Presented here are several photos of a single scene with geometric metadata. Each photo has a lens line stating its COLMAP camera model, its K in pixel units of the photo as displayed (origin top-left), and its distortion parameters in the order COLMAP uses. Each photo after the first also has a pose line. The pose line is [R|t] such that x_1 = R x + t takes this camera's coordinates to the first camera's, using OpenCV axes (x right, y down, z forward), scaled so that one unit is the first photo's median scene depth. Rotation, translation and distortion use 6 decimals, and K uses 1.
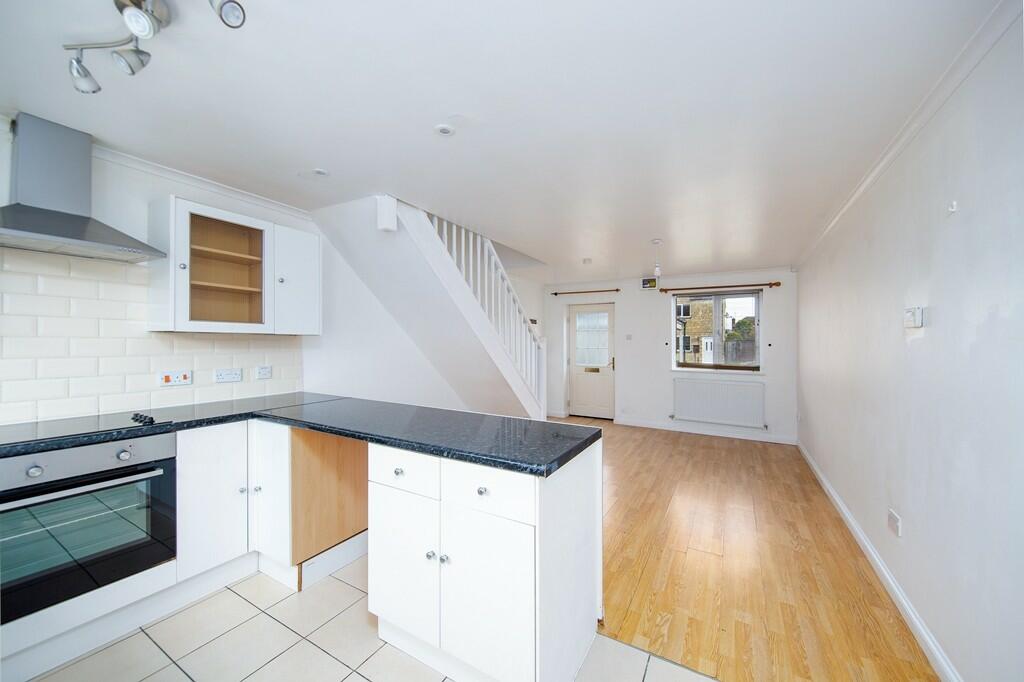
lens RADIAL K [[379.2, 0, 522.4], [0, 379.2, 343.4], [0, 0, 1]] dist [0.003618, -0.002785]
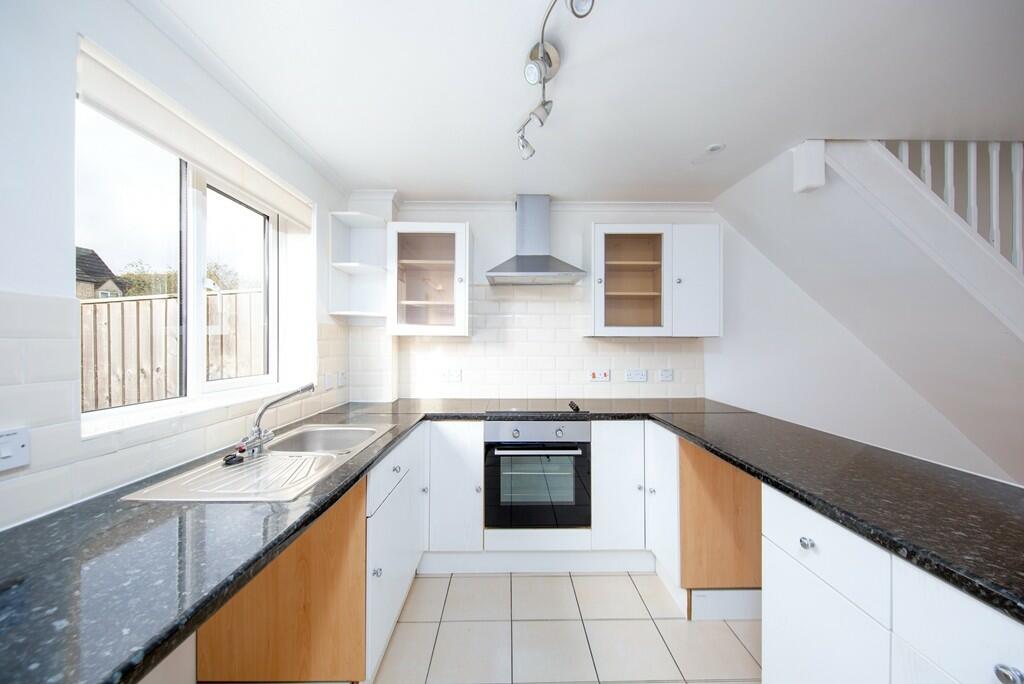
lens RADIAL K [[379.2, 0, 511.4], [0, 379.2, 347.9], [0, 0, 1]] dist [0.003618, -0.002785]
pose [[0.496198, 0.001062, -0.868209, -0.010142], [0.001680, 0.999996, 0.002183, 0.001799], [0.868208, -0.002542, 0.496195, 0.176920]]
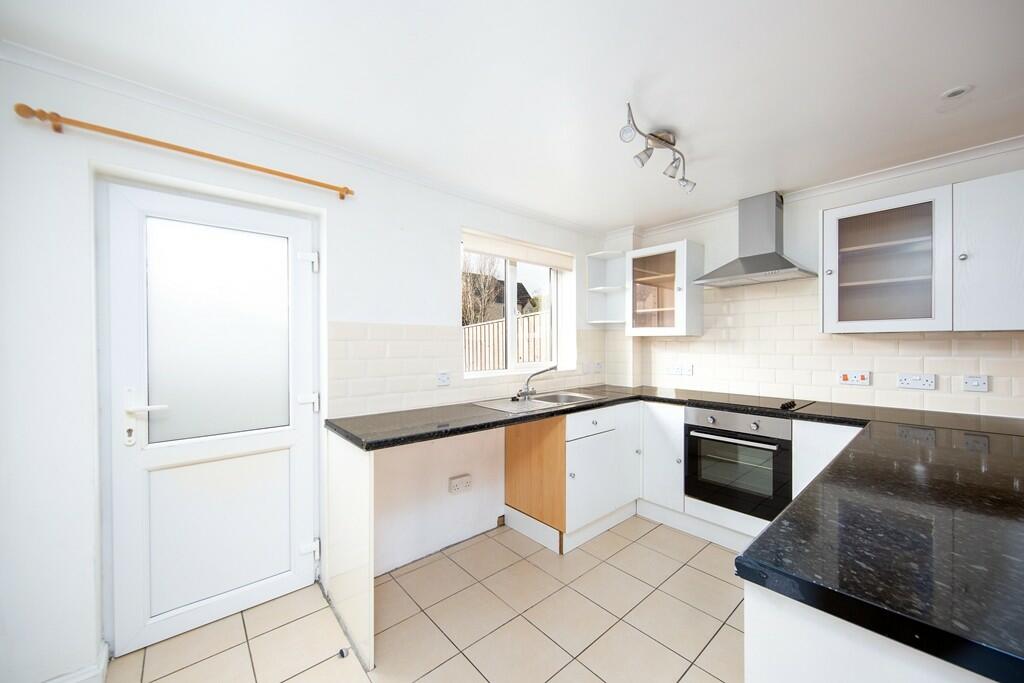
lens RADIAL K [[379.2, 0, 508.0], [0, 379.2, 354.0], [0, 0, 1]] dist [0.003618, -0.002785]
pose [[-0.356753, 0.018321, -0.934019, 0.427575], [-0.000351, 0.999805, 0.019746, 0.007045], [0.934199, 0.007372, -0.356677, 0.526607]]
